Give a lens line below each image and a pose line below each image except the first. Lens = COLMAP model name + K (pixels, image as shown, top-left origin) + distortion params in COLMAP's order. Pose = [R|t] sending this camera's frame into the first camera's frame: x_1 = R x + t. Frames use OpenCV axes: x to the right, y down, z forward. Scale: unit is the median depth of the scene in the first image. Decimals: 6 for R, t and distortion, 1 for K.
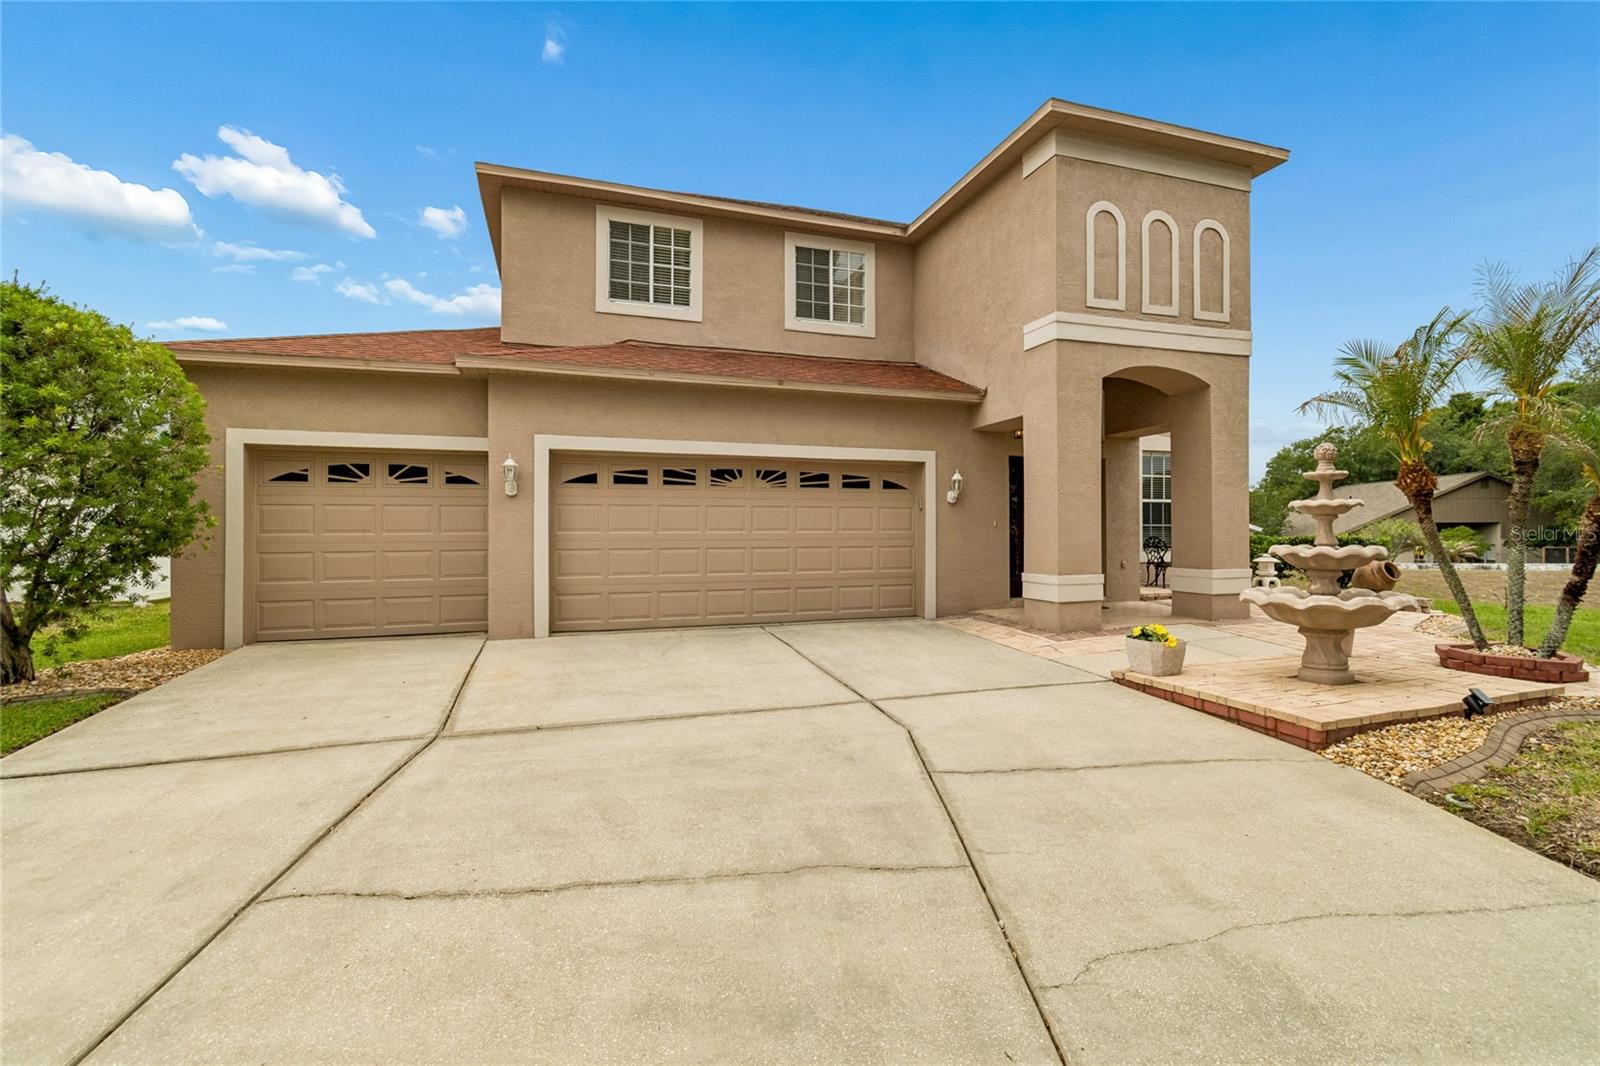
lens RADIAL K [[712.6, 0, 726.7], [0, 712.6, 522.3], [0, 0, 1]] dist [0.003166, -0.001302]
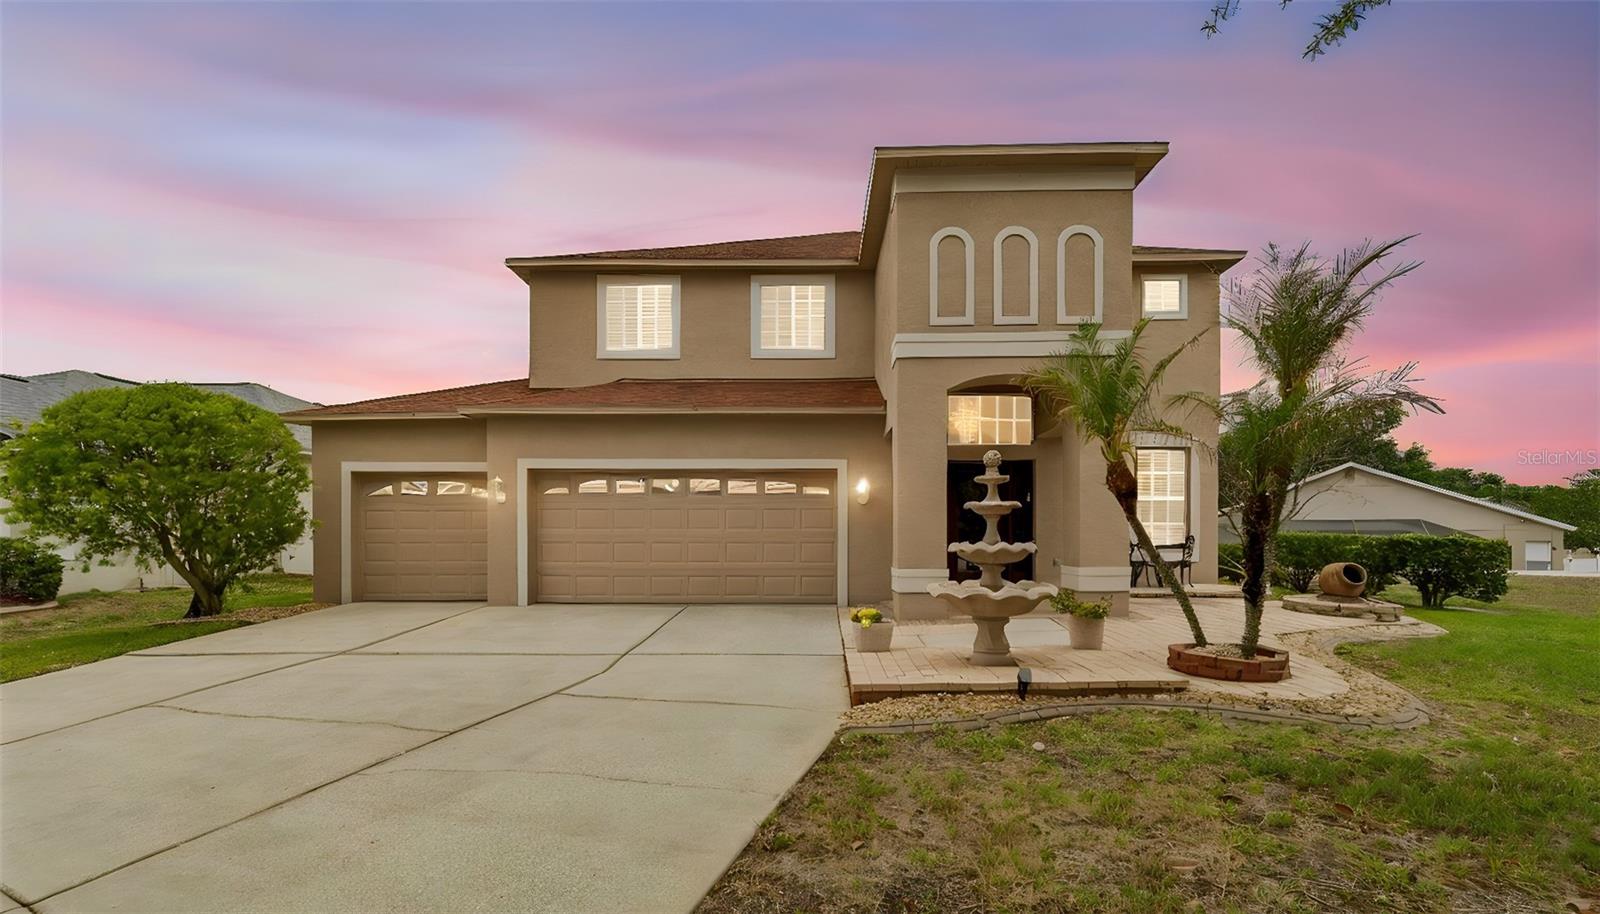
lens RADIAL K [[707.6, 0, 788.4], [0, 707.6, 530.3], [0, 0, 1]] dist [0.000974, 0.000409]
pose [[0.940216, 0.002123, -0.340573, 0.624335], [0.002293, 0.999918, 0.012564, -0.000274], [0.340572, -0.012594, 0.940134, -0.099232]]
